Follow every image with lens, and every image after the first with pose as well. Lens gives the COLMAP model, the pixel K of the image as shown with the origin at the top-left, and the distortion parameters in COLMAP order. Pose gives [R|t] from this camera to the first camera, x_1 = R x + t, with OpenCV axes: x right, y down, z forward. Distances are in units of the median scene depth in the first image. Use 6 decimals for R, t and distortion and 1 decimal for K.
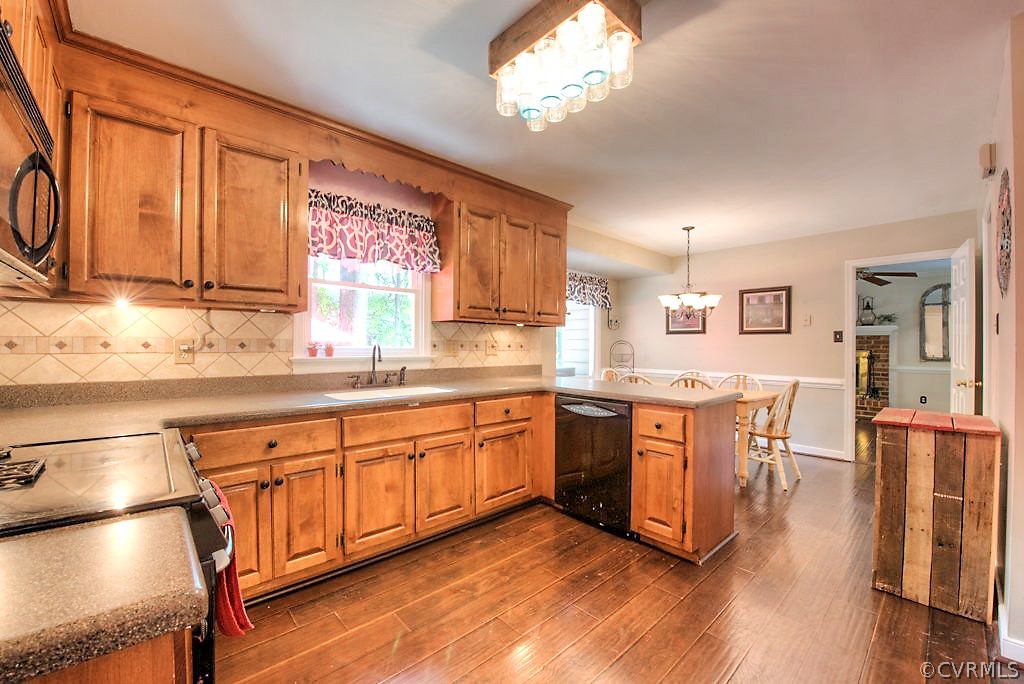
lens RADIAL K [[407.3, 0, 512.5], [0, 407.3, 346.3], [0, 0, 1]] dist [-0.014034, -0.001155]
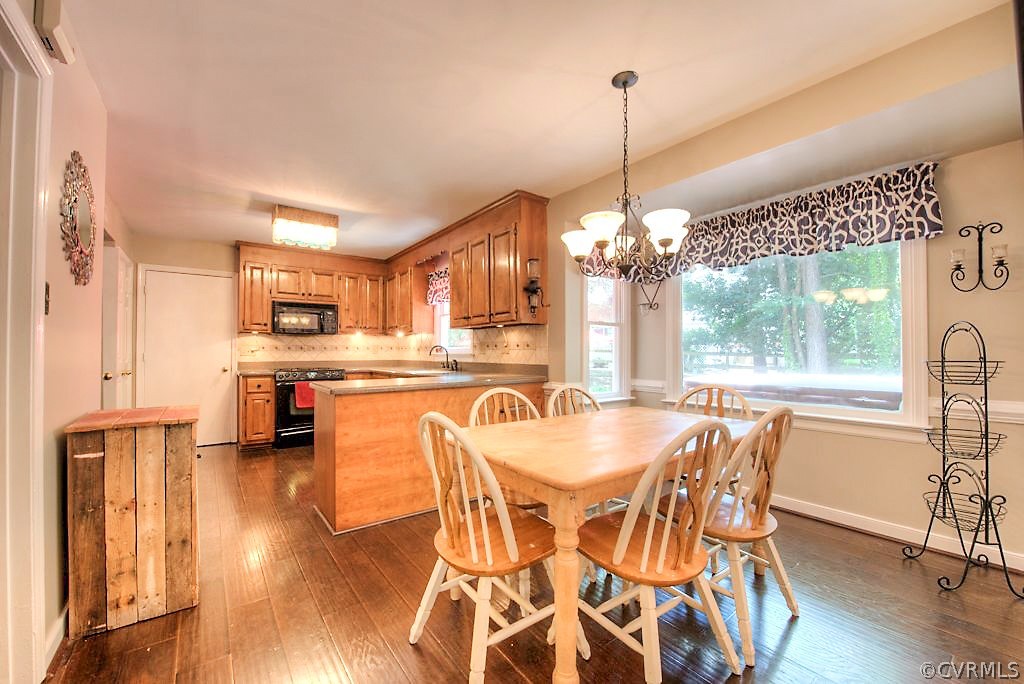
lens RADIAL K [[407.3, 0, 509.4], [0, 407.3, 346.4], [0, 0, 1]] dist [-0.014034, -0.001155]
pose [[-0.098350, -0.017878, -0.994991, 1.271268], [0.001391, 0.999835, -0.018102, 0.025607], [0.995151, -0.003165, -0.098309, 1.296737]]
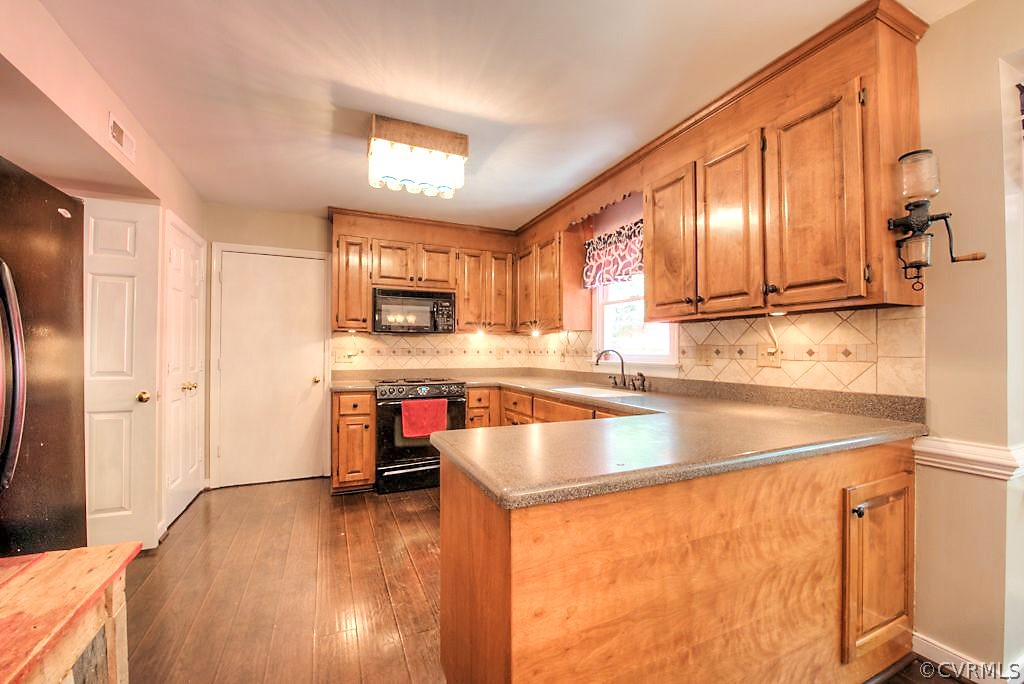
lens RADIAL K [[407.3, 0, 509.2], [0, 407.3, 346.4], [0, 0, 1]] dist [-0.014034, -0.001155]
pose [[-0.318632, -0.016277, -0.947739, 0.748439], [-0.002489, 0.999863, -0.016335, 0.002008], [0.947875, -0.002846, -0.318629, 0.948529]]
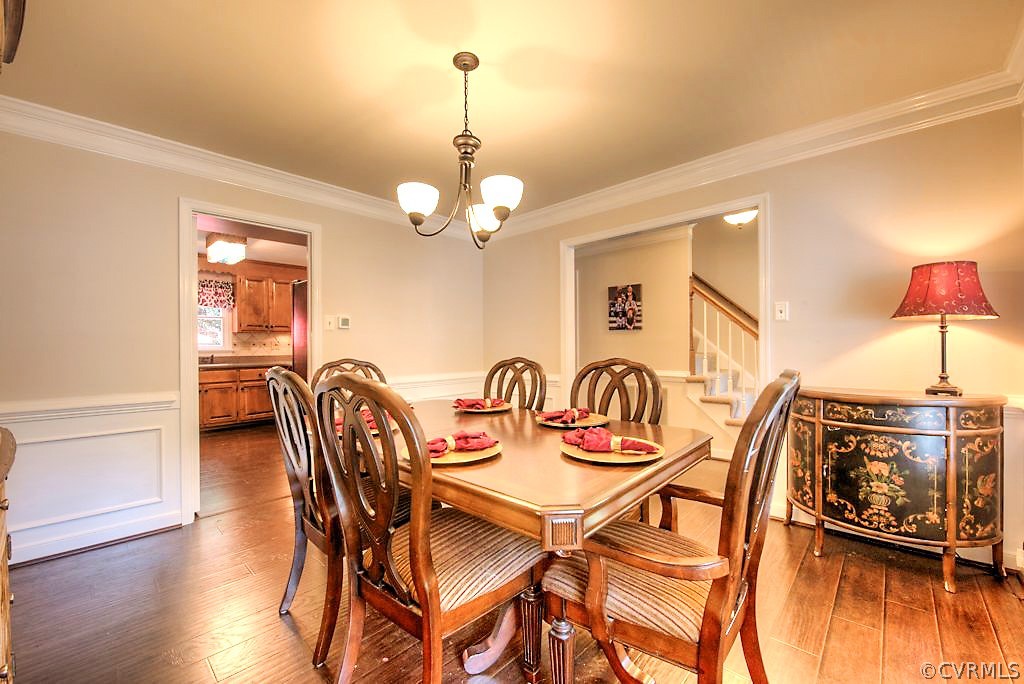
lens RADIAL K [[407.3, 0, 508.0], [0, 407.3, 346.6], [0, 0, 1]] dist [-0.014034, -0.001155]
pose [[0.997248, -0.013616, 0.072875, 1.023825], [0.013361, 0.999903, 0.003981, 0.018120], [-0.072922, -0.002997, 0.997333, -1.102806]]
